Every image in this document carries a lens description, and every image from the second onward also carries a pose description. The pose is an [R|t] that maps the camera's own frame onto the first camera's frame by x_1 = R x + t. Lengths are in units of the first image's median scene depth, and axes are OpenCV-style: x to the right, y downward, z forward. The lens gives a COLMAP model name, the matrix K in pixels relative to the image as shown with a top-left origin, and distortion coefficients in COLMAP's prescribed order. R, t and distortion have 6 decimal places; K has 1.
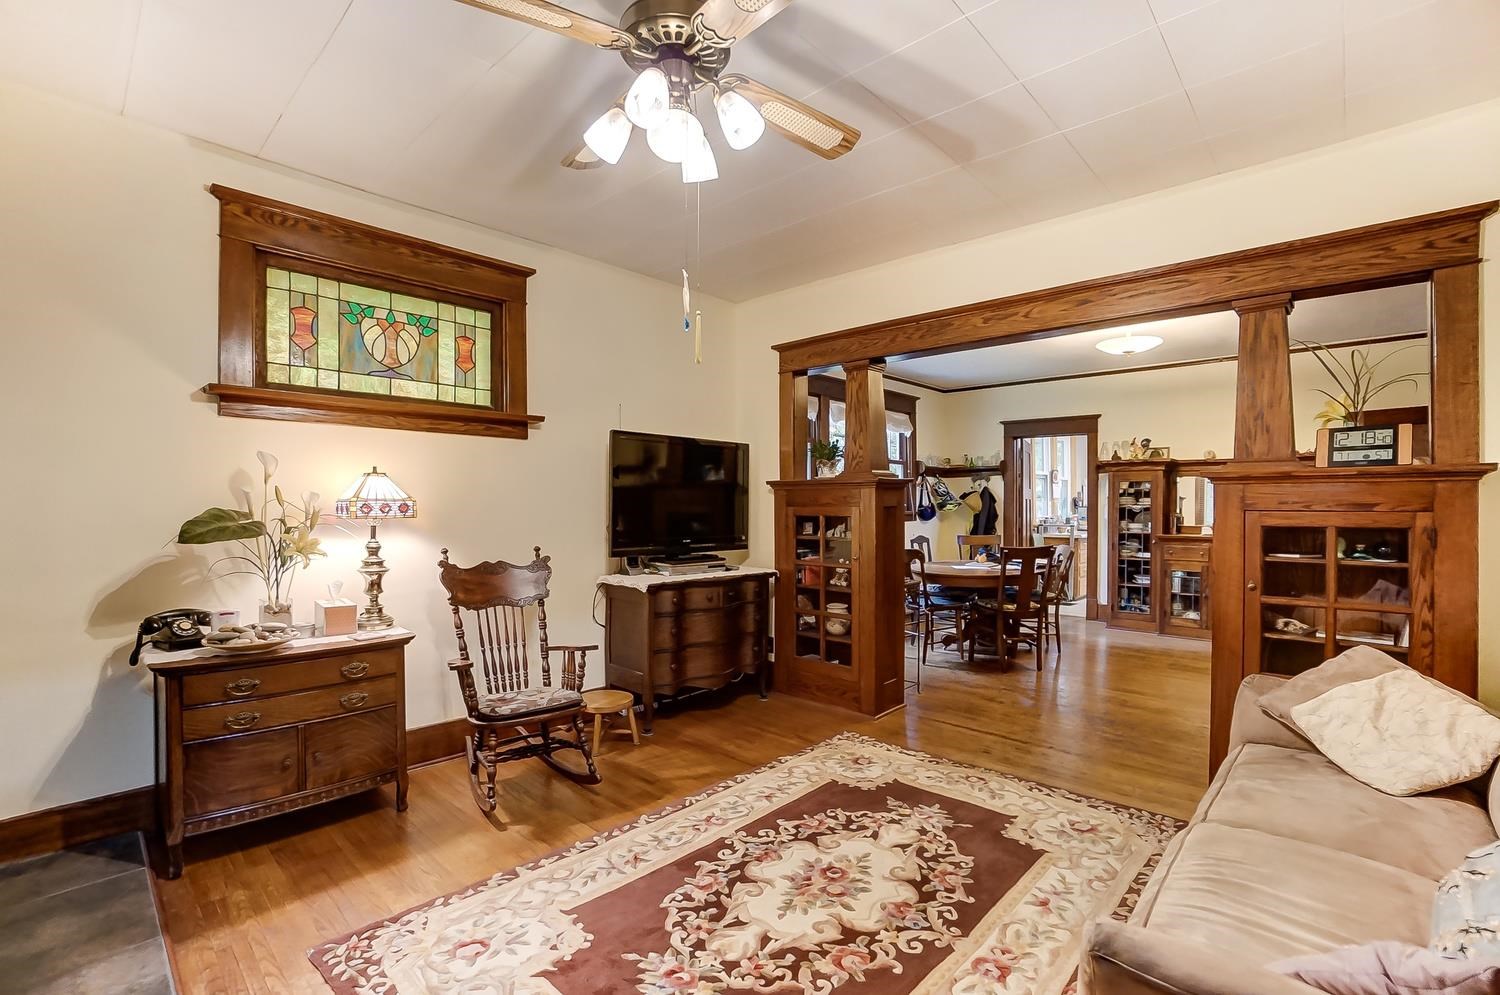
lens RADIAL K [[668.7, 0, 750.0], [0, 668.7, 512.5], [0, 0, 1]] dist [-0.043644, 0.000160]
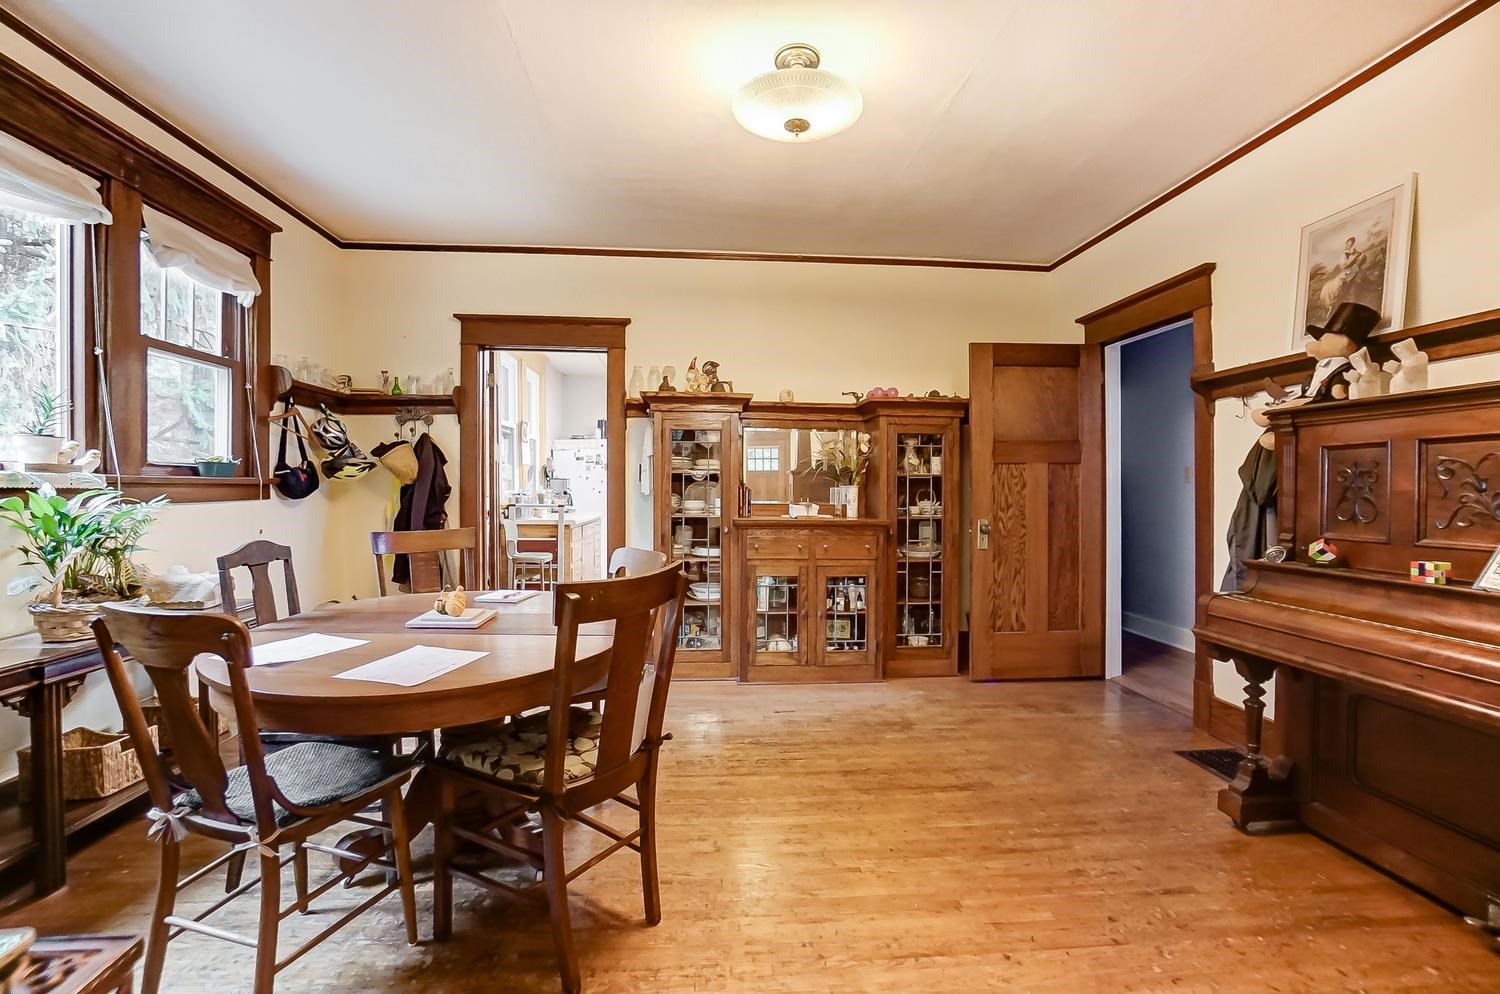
lens RADIAL K [[681.1, 0, 750.0], [0, 681.1, 497.0], [0, 0, 1]] dist [-0.032943, 0.000265]
pose [[0.672348, -0.005246, 0.740217, 0.134272], [-0.000229, 0.999973, 0.007295, 0.007880], [-0.740235, -0.005074, 0.672329, 0.461682]]
